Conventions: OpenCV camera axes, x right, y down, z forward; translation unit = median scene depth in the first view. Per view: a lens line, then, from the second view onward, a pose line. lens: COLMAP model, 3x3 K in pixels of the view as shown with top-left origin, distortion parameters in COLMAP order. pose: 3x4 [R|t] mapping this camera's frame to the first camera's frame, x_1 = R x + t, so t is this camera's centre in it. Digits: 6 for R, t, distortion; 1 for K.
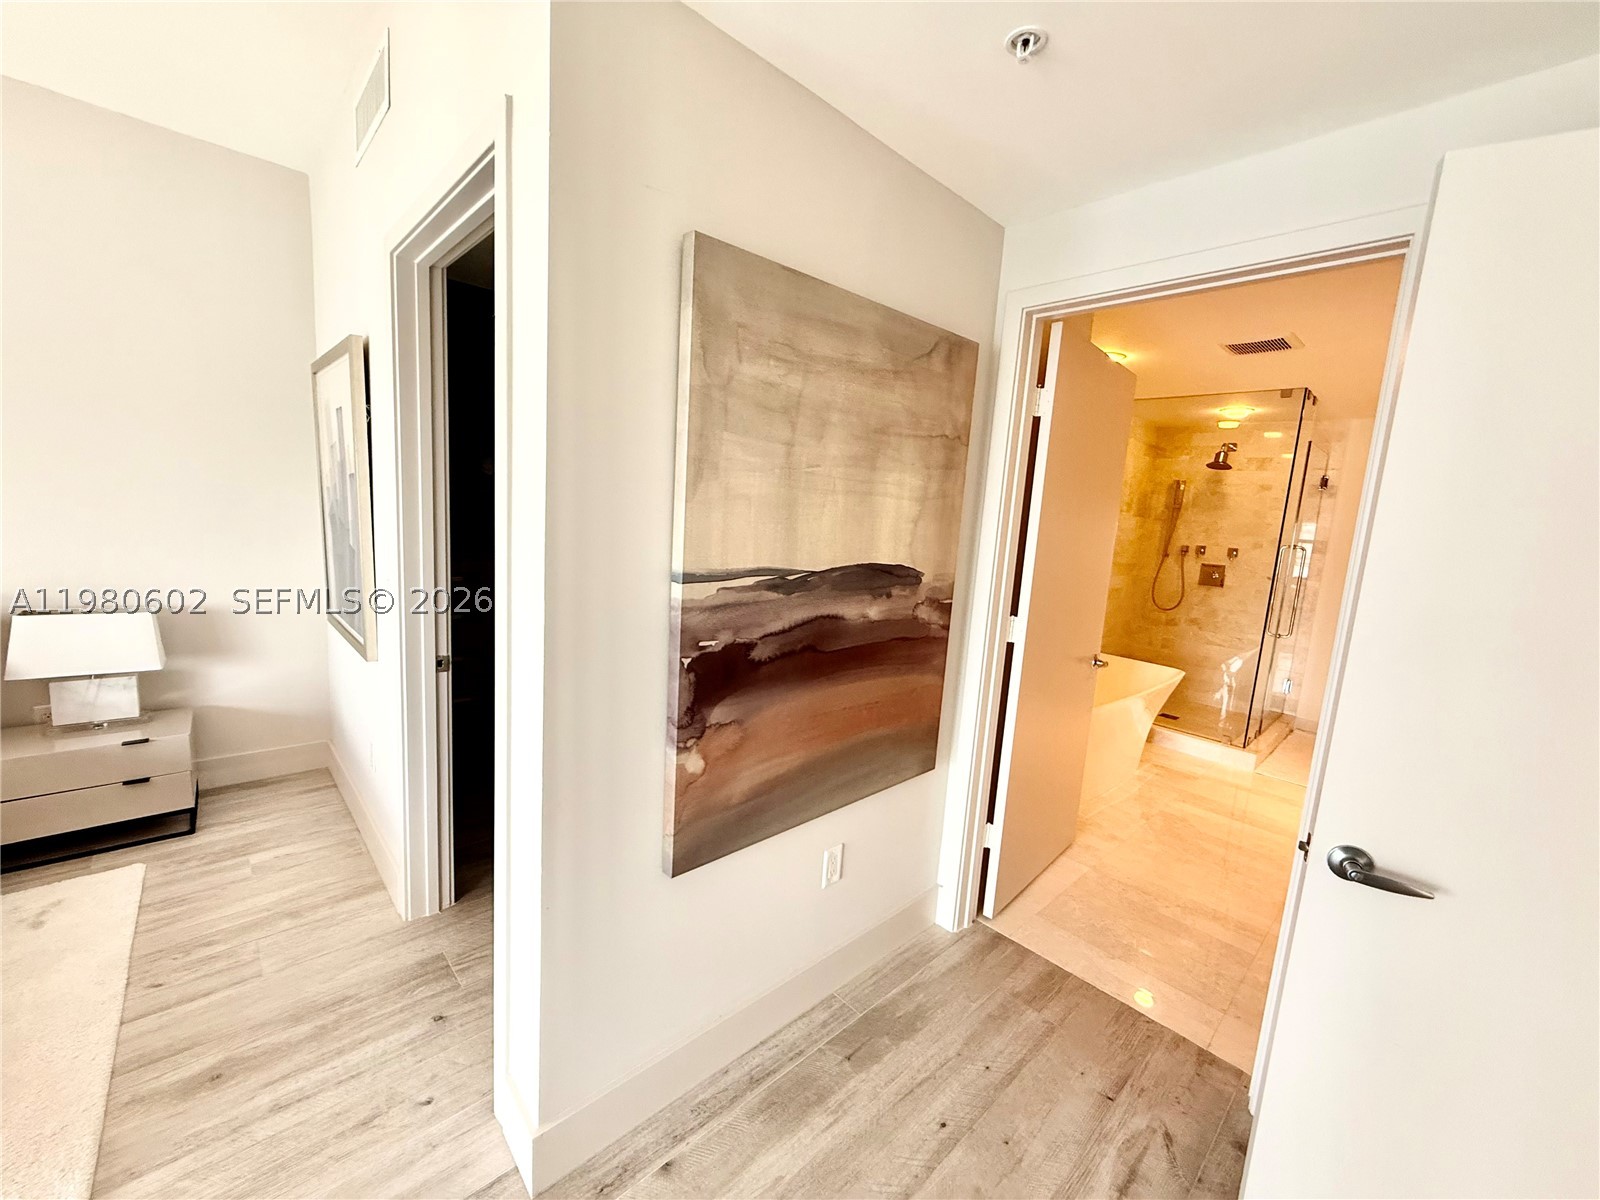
lens RADIAL K [[637.7, 0, 794.2], [0, 637.7, 599.2], [0, 0, 1]] dist [0.002660, -0.000525]
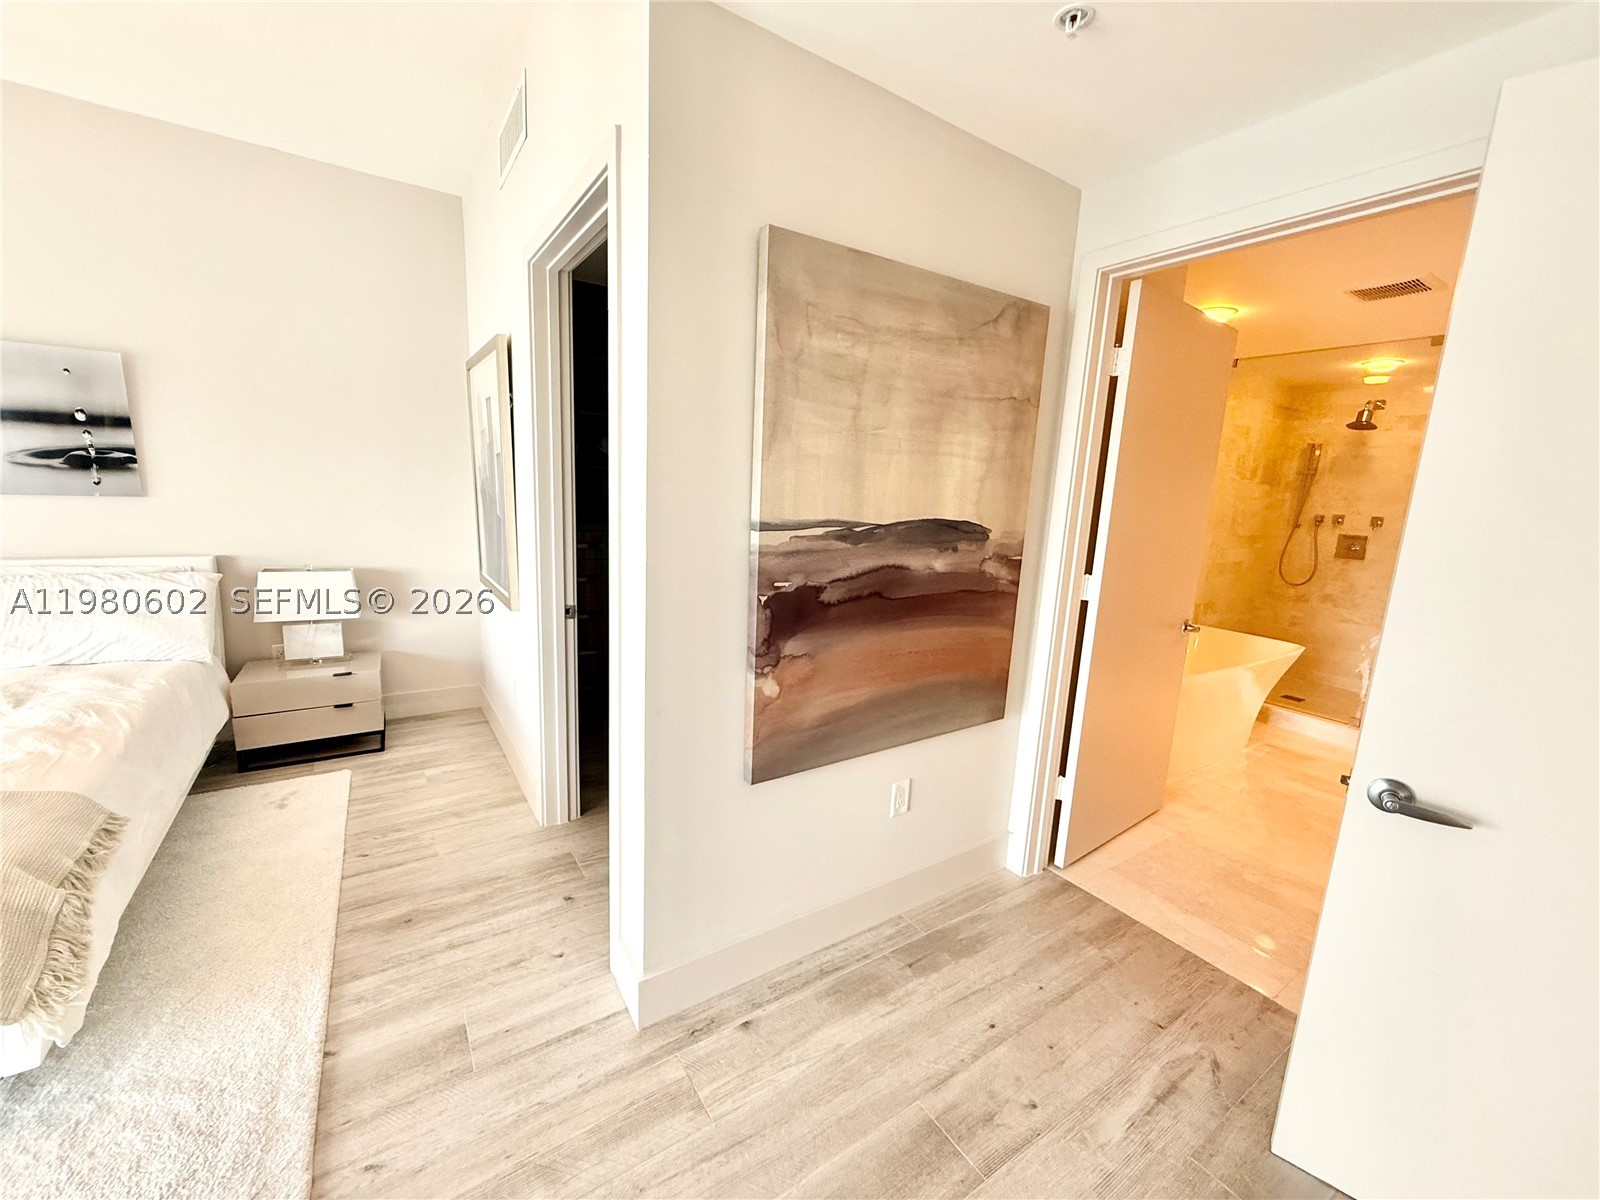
lens RADIAL K [[637.7, 0, 794.7], [0, 637.7, 599.5], [0, 0, 1]] dist [0.002660, -0.000525]
pose [[0.986152, 0.010883, -0.165486, 0.064703], [-0.006296, 0.999582, 0.028223, 0.052305], [0.165724, -0.026790, 0.985808, -0.112695]]
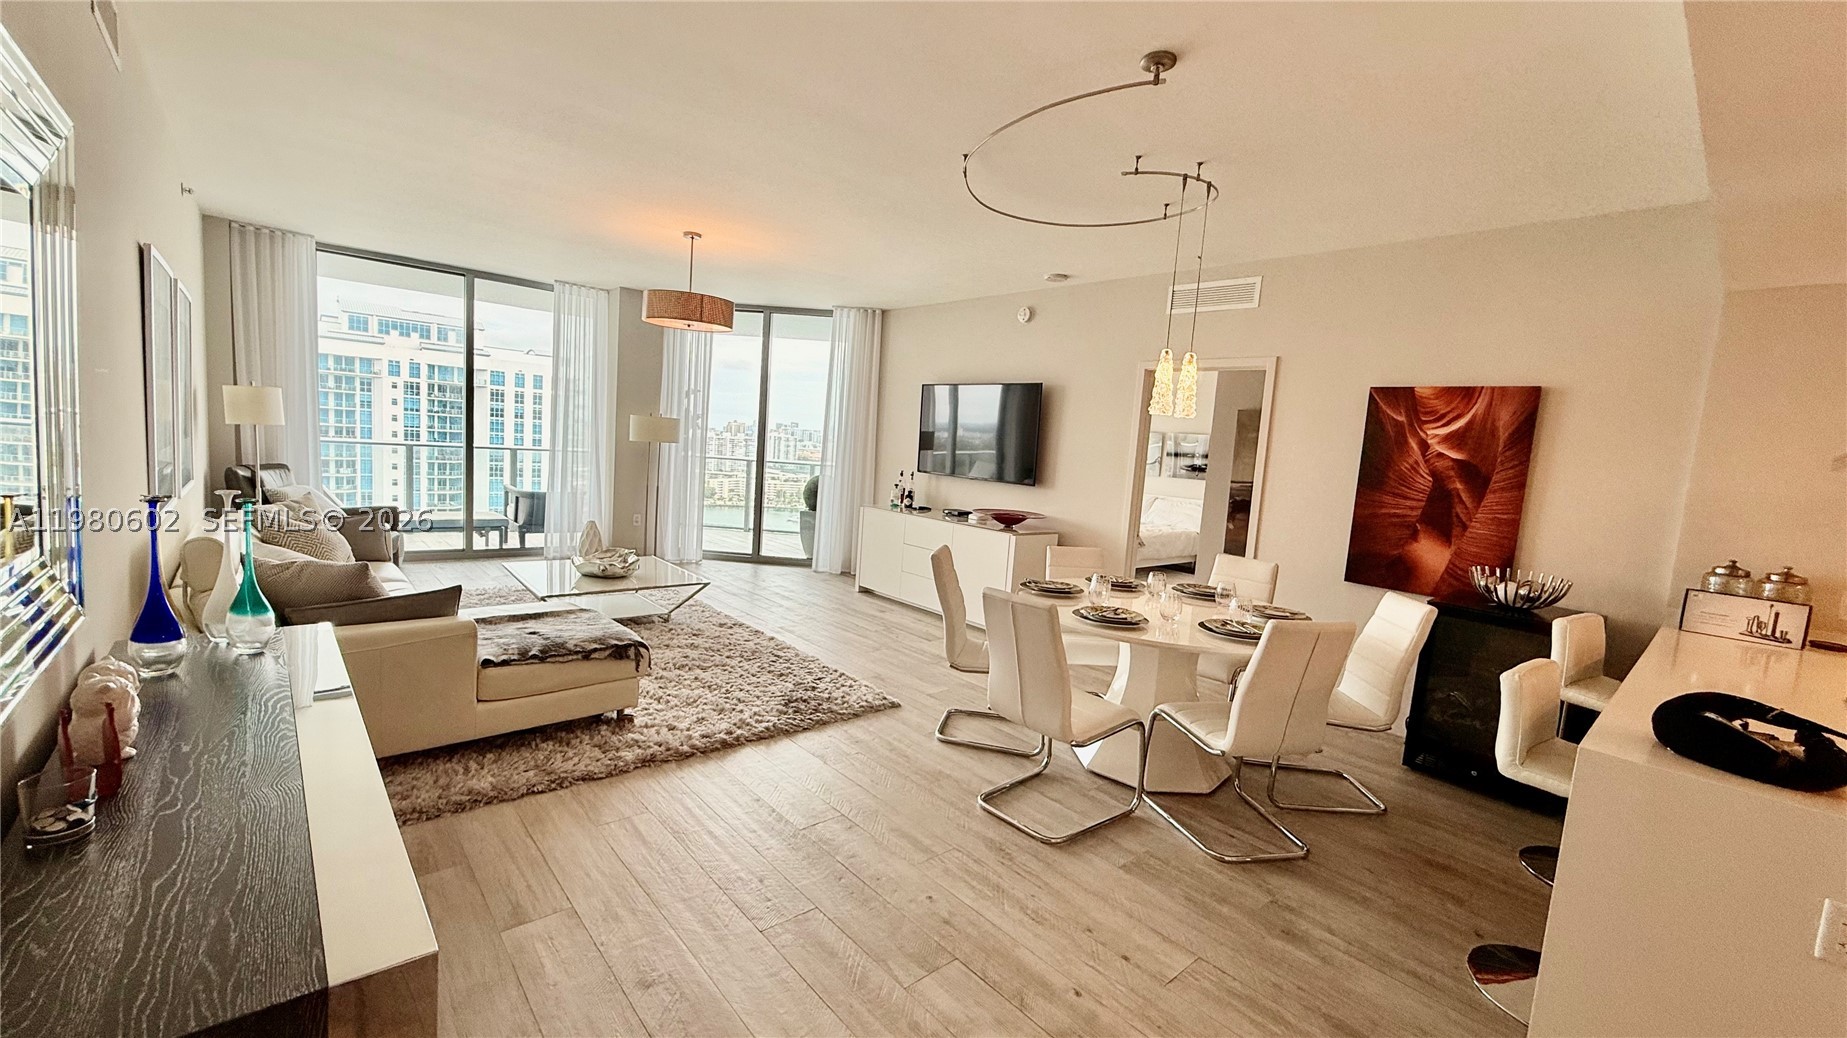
lens RADIAL K [[746.3, 0, 917.9], [0, 746.3, 514.8], [0, 0, 1]] dist [-0.000948, -0.000032]
pose [[-0.024708, 0.032871, -0.999154, 4.008343], [-0.212376, 0.976473, 0.037376, 0.364607], [0.976876, 0.213120, -0.017146, -0.791313]]
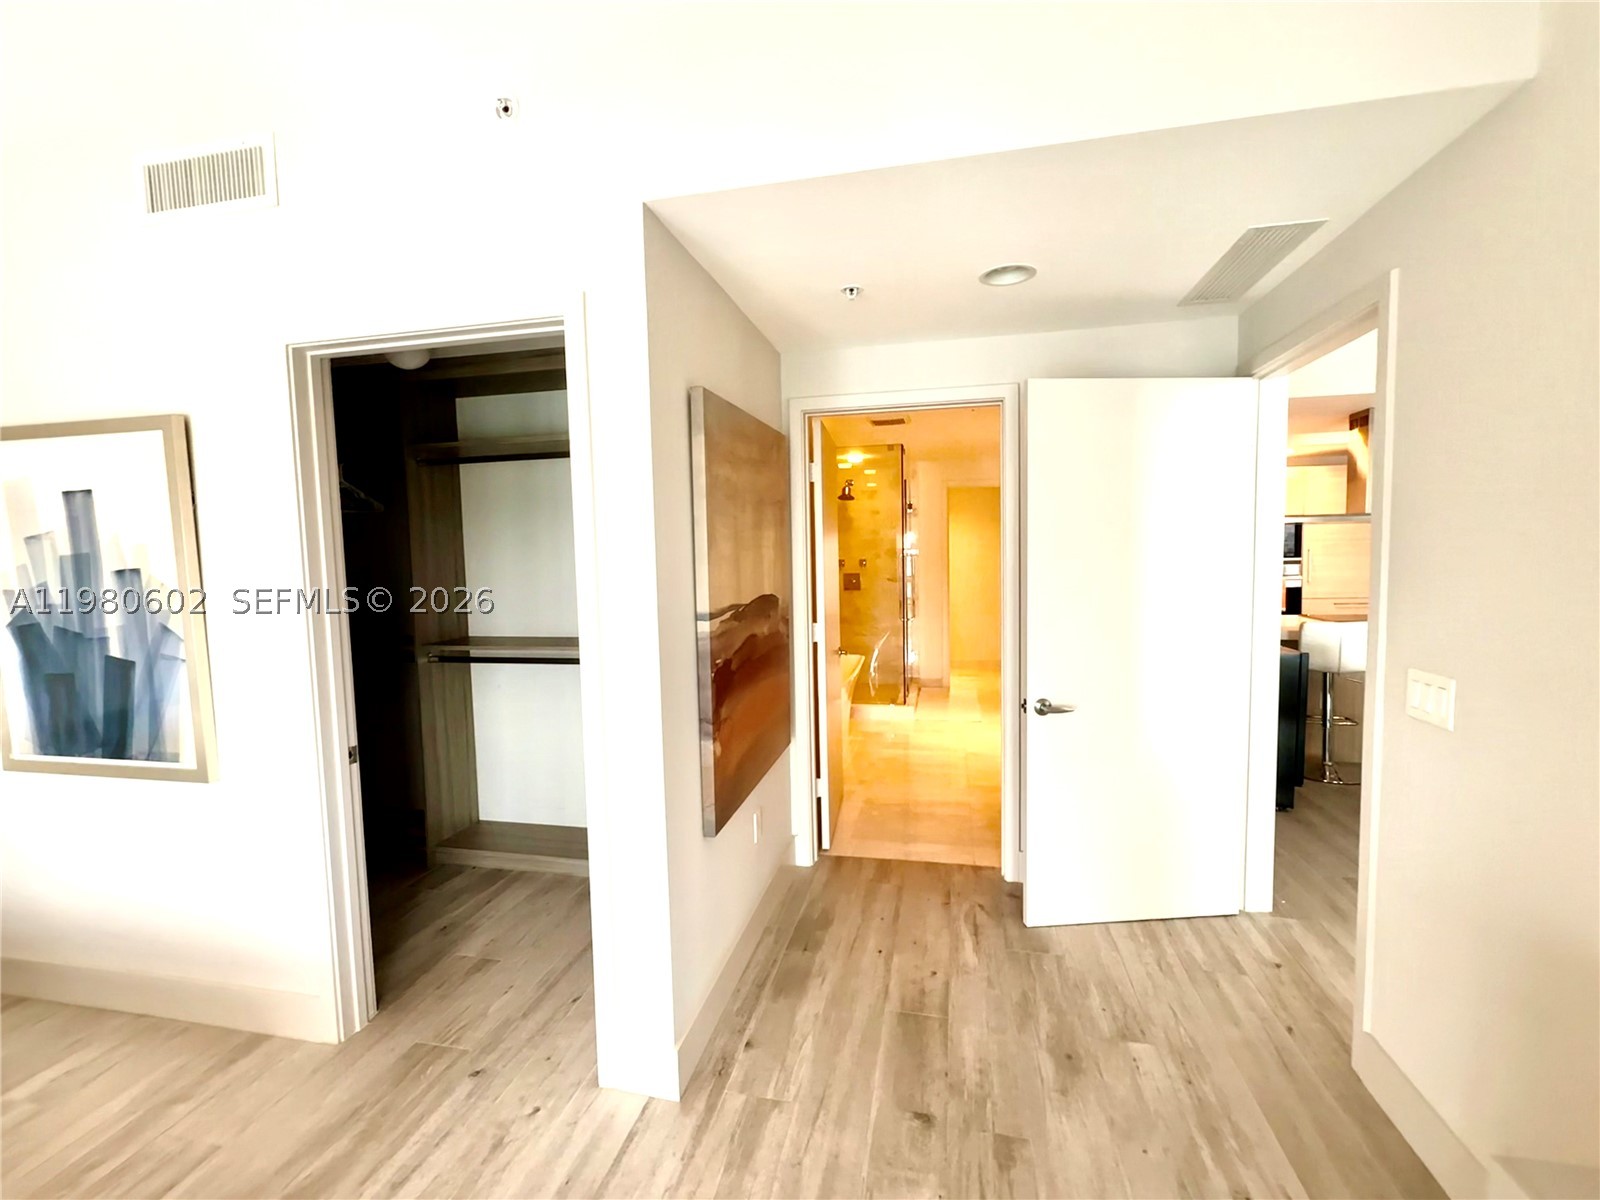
lens RADIAL K [[703.3, 0, 798.0], [0, 703.3, 598.8], [0, 0, 1]] dist [0.003257, -0.000567]
pose [[0.821523, -0.123909, 0.556548, -0.689975], [0.155609, 0.987770, -0.009779, -0.020420], [-0.548530, 0.094637, 0.830758, -0.334674]]
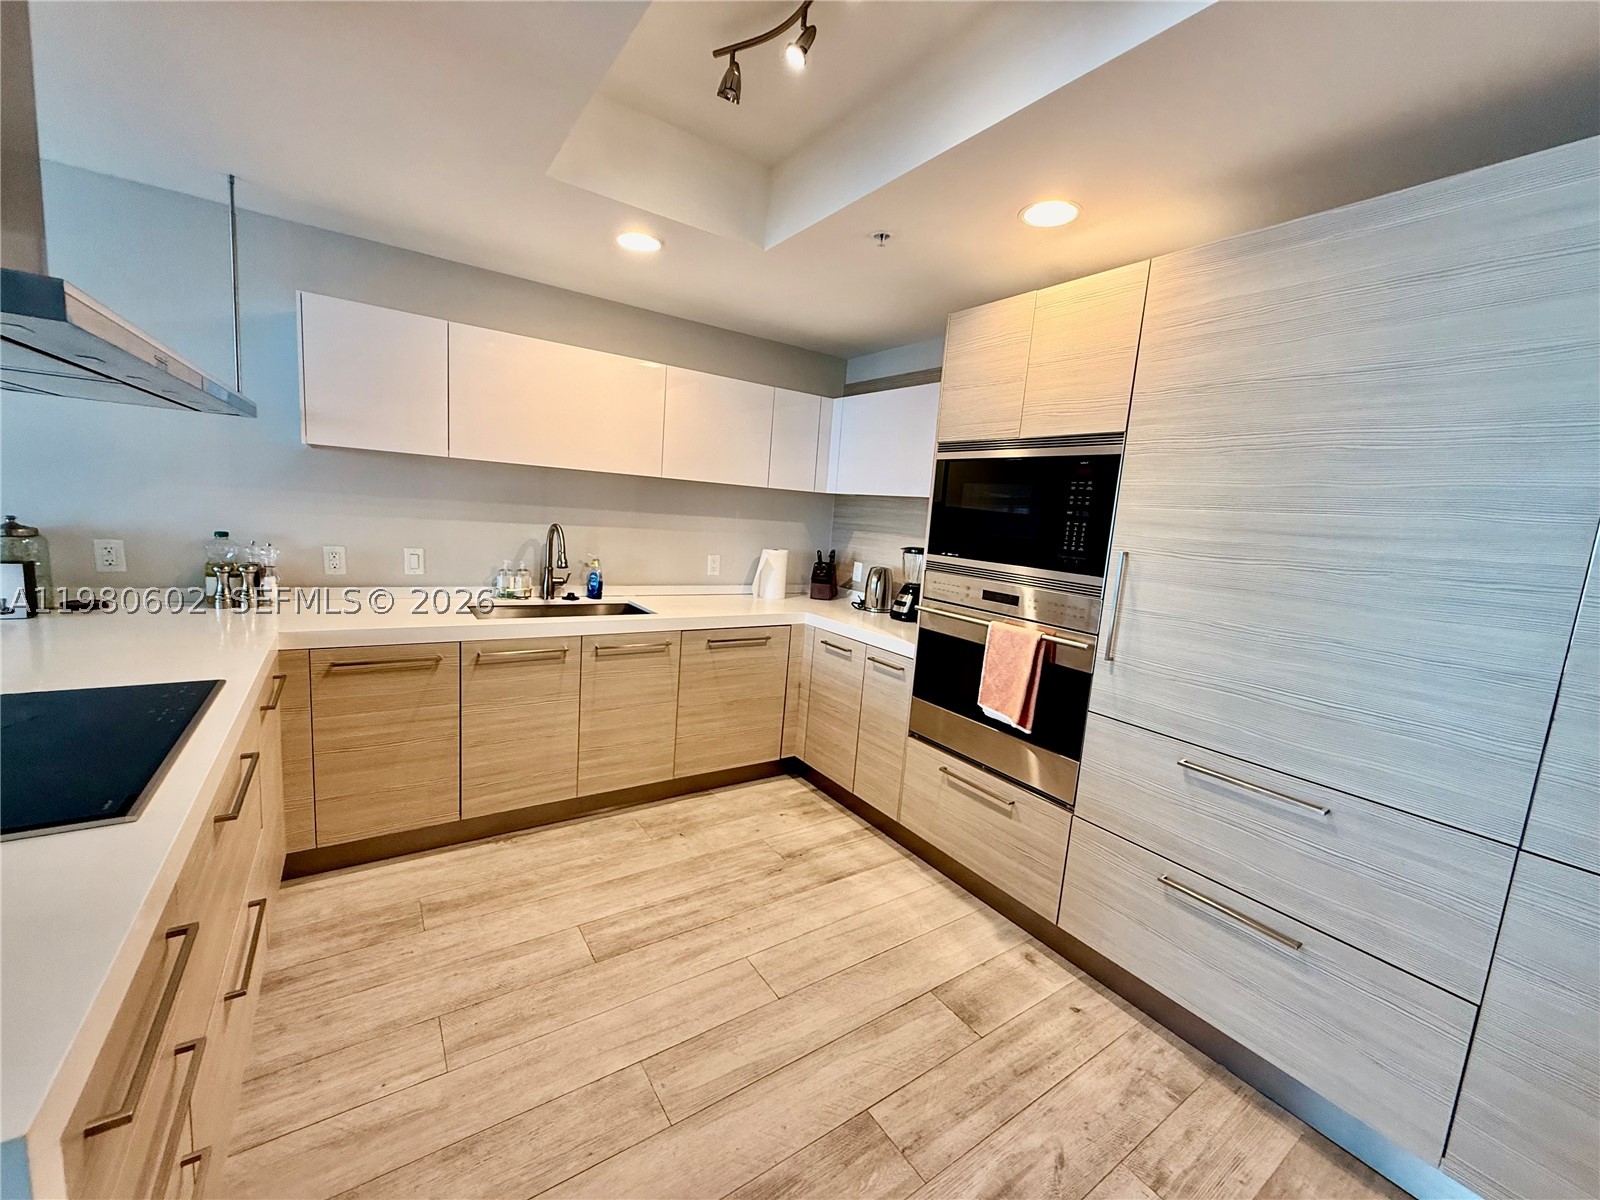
lens RADIAL K [[637.7, 0, 794.2], [0, 637.7, 597.1], [0, 0, 1]] dist [0.002660, -0.000525]
pose [[0.987887, 0.030743, -0.152098, 0.283915], [-0.032362, 0.999443, -0.008176, 0.017303], [0.151762, 0.012999, 0.988332, -0.017424]]
